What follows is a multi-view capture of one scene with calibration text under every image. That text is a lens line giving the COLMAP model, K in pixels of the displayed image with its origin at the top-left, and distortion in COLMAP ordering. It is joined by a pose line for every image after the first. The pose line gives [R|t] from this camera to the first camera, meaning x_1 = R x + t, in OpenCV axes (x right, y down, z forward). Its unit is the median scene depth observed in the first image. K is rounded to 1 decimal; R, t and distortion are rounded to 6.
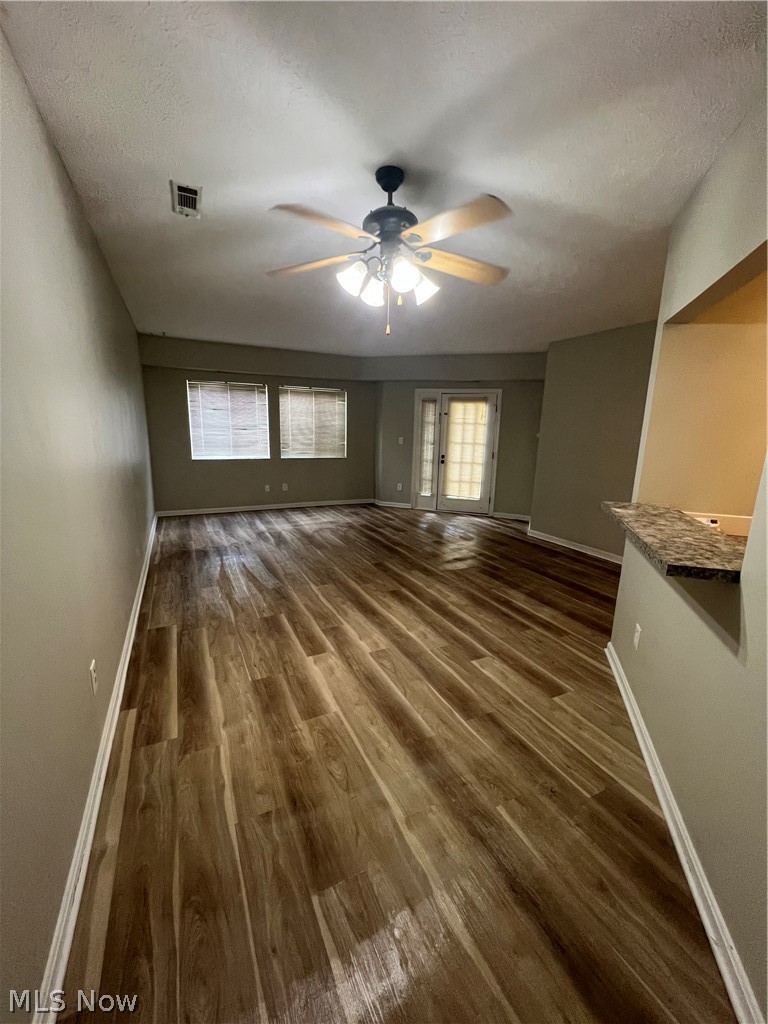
lens RADIAL K [[411.1, 0, 382.2], [0, 411.1, 512.7], [0, 0, 1]] dist [-0.001353, 0.000314]
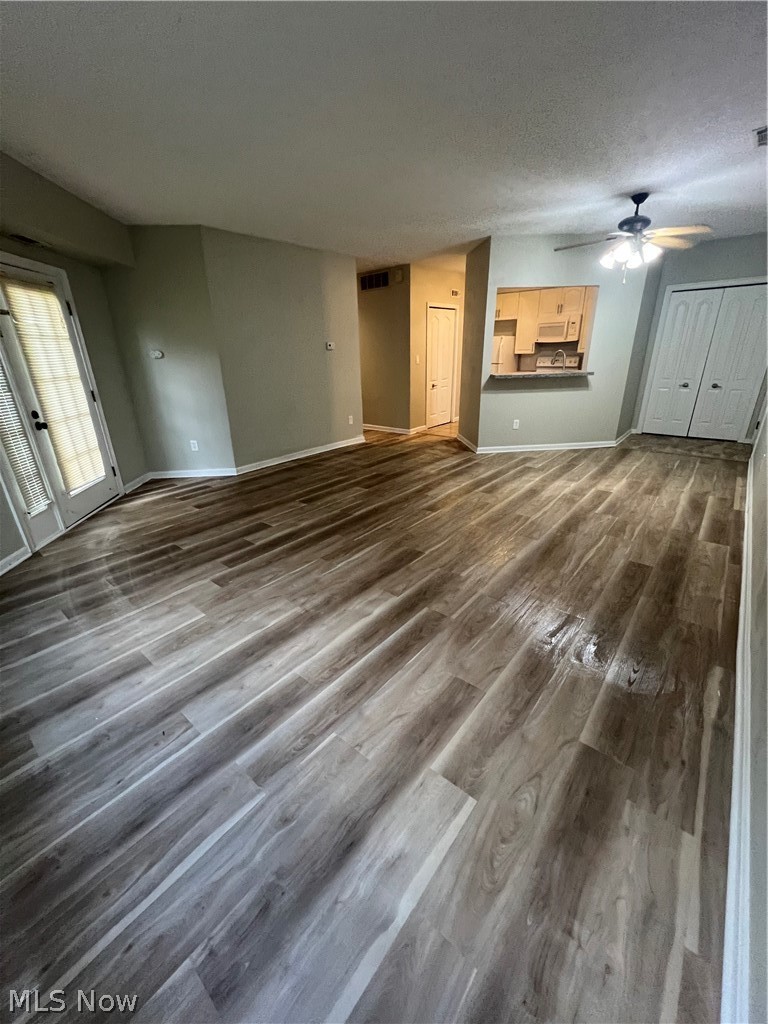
lens RADIAL K [[411.1, 0, 382.2], [0, 411.1, 512.7], [0, 0, 1]] dist [-0.001353, 0.000314]
pose [[-0.411230, -0.351222, 0.841150, -0.983799], [0.200240, 0.865439, 0.459260, -0.400793], [-0.889266, 0.357293, -0.285565, 1.909971]]
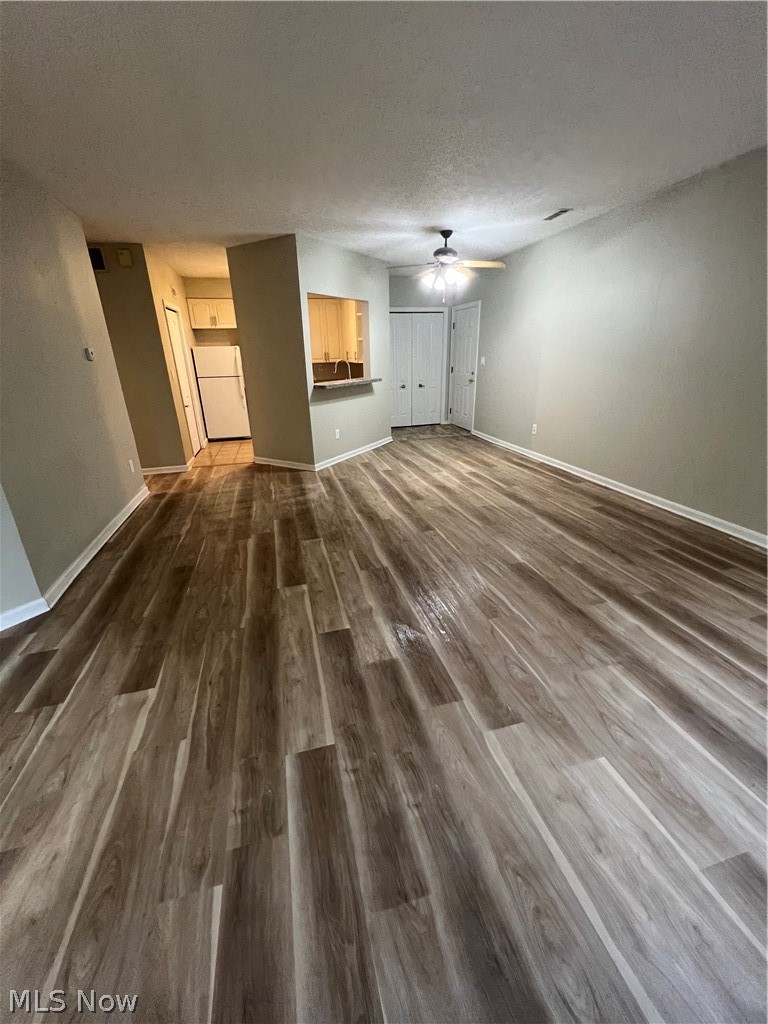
lens RADIAL K [[411.1, 0, 382.2], [0, 411.1, 512.7], [0, 0, 1]] dist [-0.001353, 0.000314]
pose [[-0.980966, -0.069659, 0.181252, -0.096693], [0.041558, 0.836491, 0.546403, -0.469485], [-0.189678, 0.543535, -0.817675, 2.336111]]
